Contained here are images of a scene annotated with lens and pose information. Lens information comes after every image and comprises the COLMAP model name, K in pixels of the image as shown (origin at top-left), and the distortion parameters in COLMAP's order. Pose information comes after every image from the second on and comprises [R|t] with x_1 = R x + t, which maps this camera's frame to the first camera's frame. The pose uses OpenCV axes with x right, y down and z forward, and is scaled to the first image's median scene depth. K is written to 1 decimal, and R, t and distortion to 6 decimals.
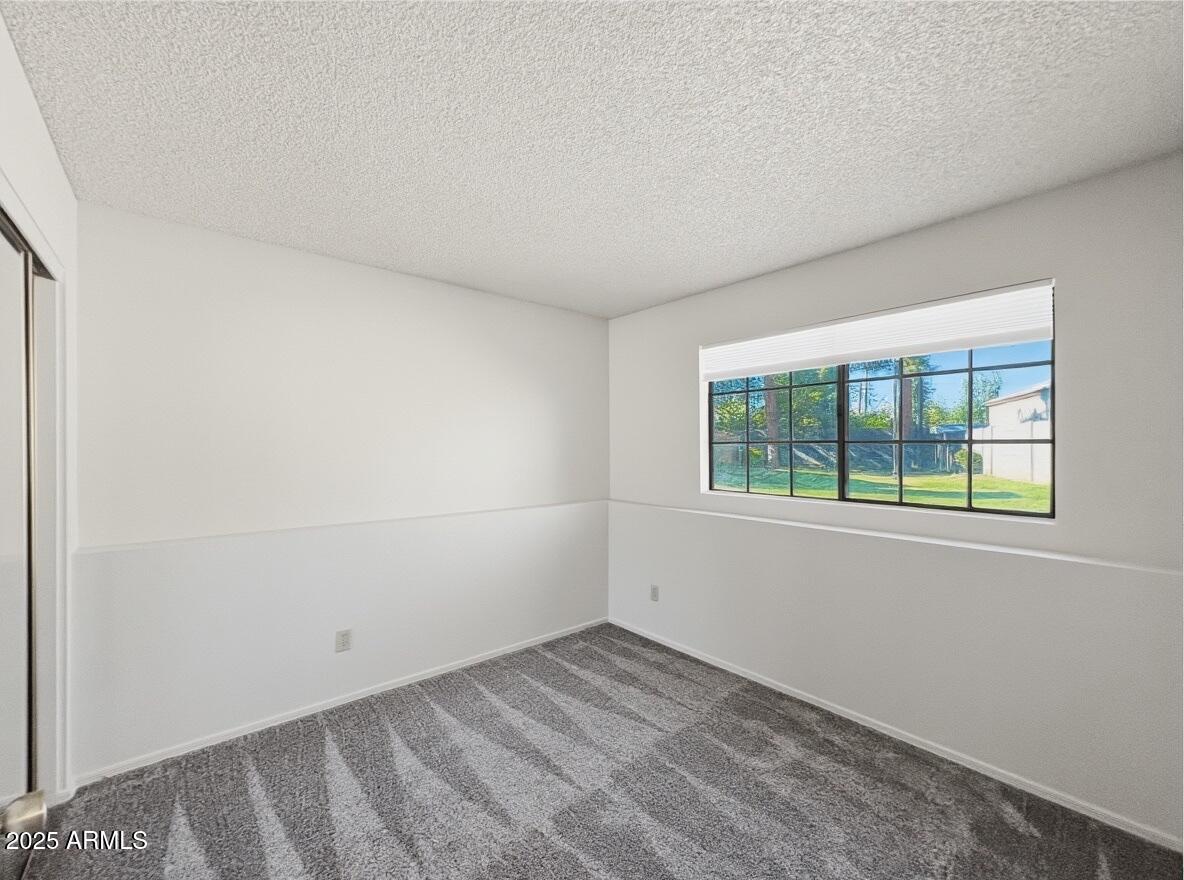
lens RADIAL K [[485.1, 0, 587.8], [0, 485.1, 445.5], [0, 0, 1]] dist [0.013402, 0.000221]
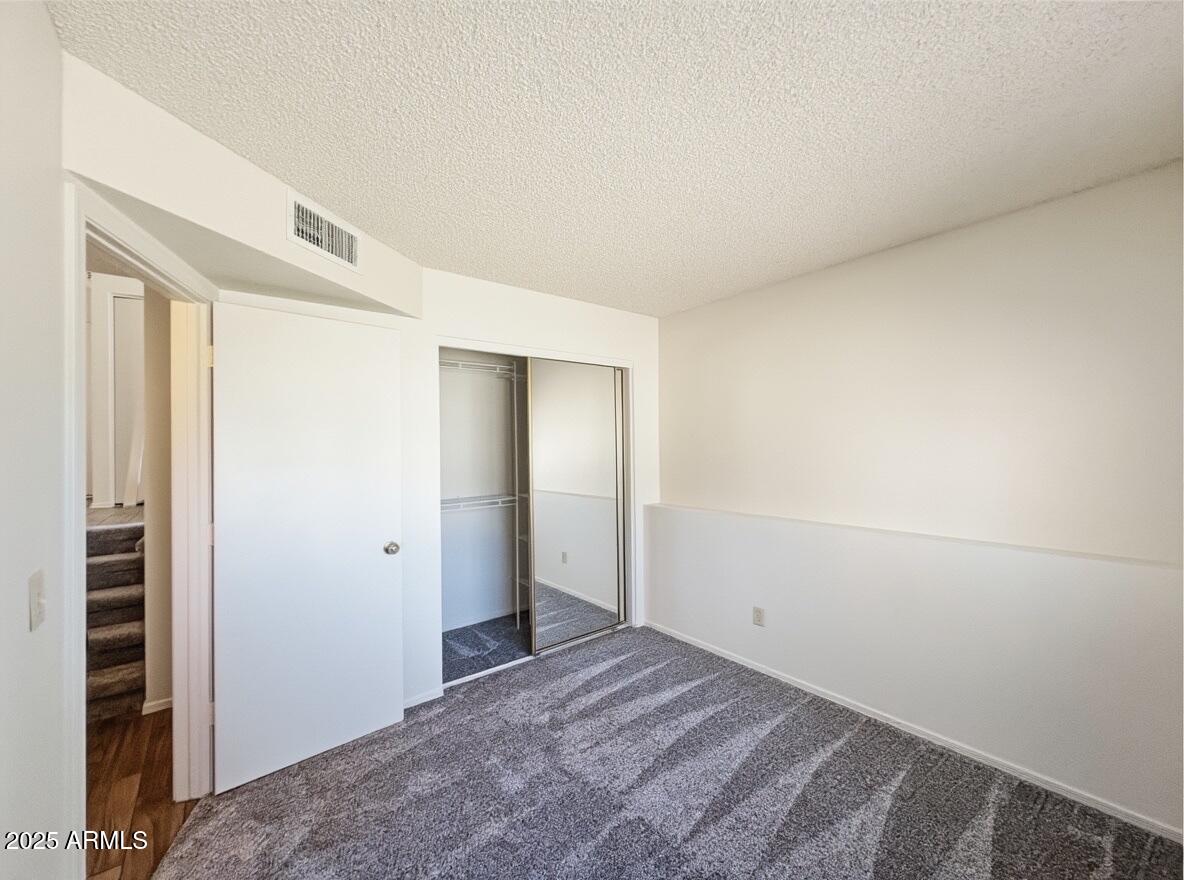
lens RADIAL K [[485.1, 0, 588.8], [0, 485.1, 444.6], [0, 0, 1]] dist [0.013402, 0.000221]
pose [[-0.033031, -0.010390, -0.999400, 0.788473], [0.012965, 0.999857, -0.010823, 0.013466], [0.999370, -0.013315, -0.032892, 0.800555]]
